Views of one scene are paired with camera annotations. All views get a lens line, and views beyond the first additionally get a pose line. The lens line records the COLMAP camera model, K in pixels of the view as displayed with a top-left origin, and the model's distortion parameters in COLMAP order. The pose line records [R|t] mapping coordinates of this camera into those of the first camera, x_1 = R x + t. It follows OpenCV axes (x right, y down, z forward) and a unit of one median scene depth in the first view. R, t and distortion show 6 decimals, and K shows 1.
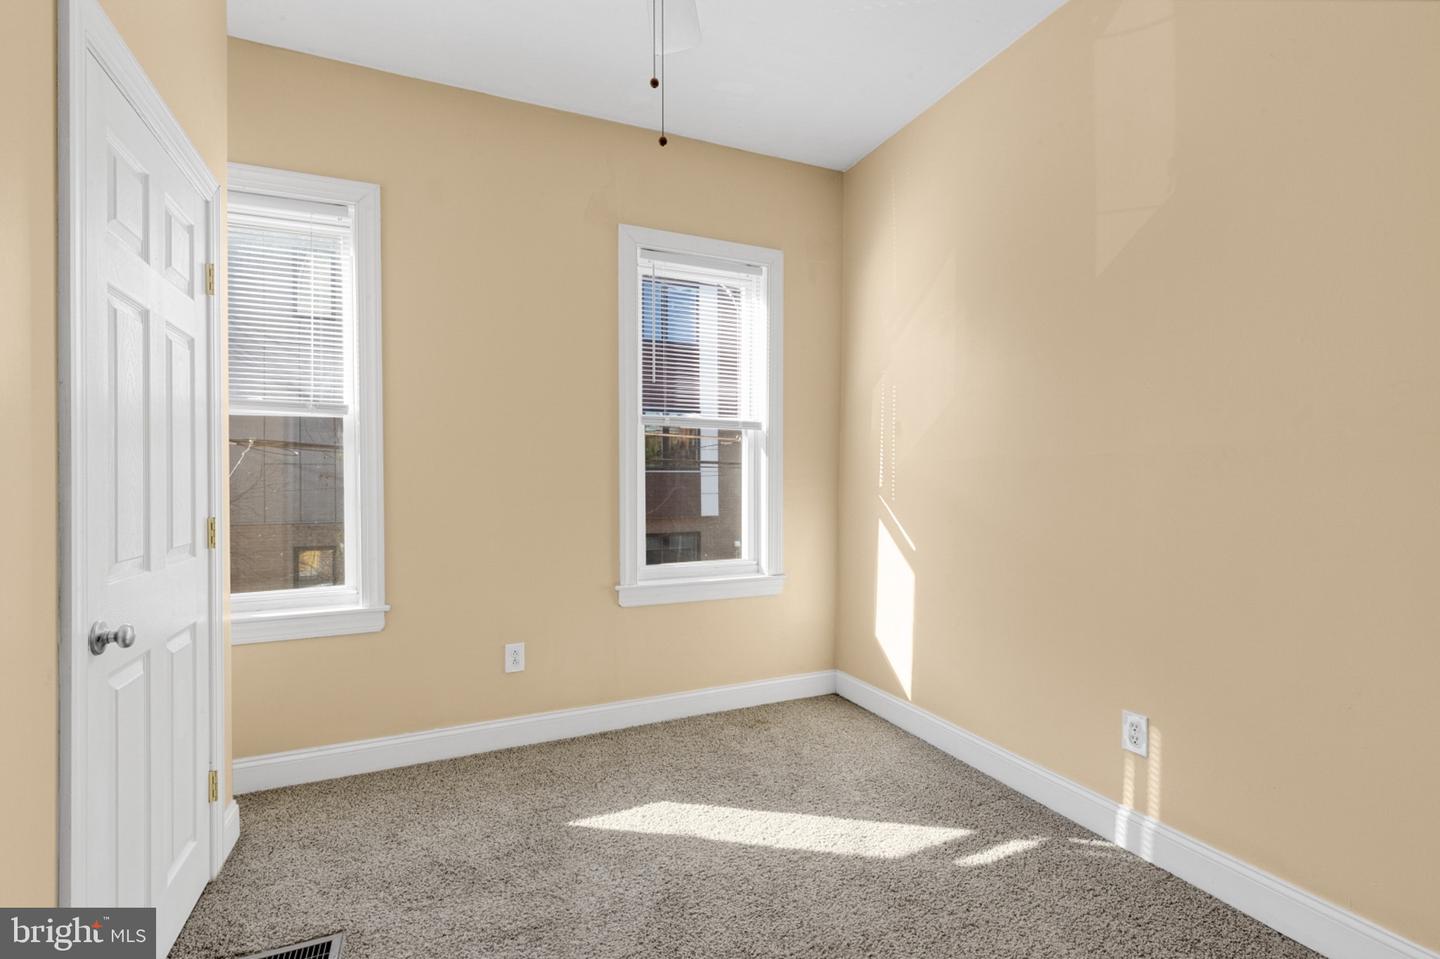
lens RADIAL K [[652.2, 0, 720.1], [0, 652.2, 471.2], [0, 0, 1]] dist [0.032944, -0.028586]
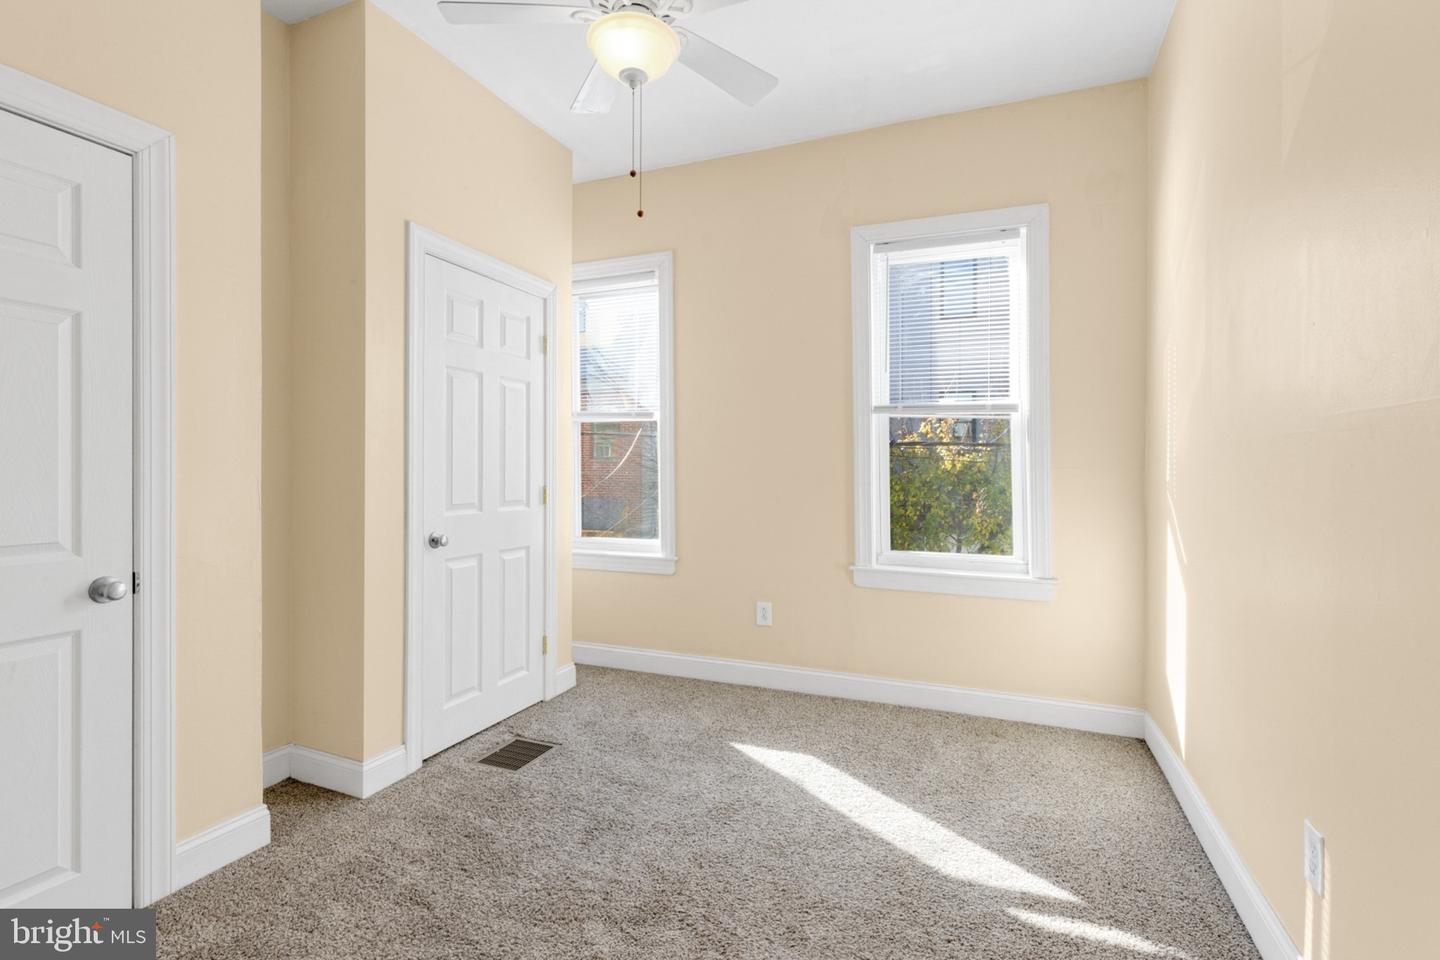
lens RADIAL K [[680.2, 0, 713.8], [0, 680.2, 461.3], [0, 0, 1]] dist [0.003780, -0.000442]
pose [[0.692683, 0.002945, -0.721236, 0.574050], [-0.000742, 0.999994, 0.003370, 0.000923], [0.721241, -0.001799, 0.692681, 0.077947]]
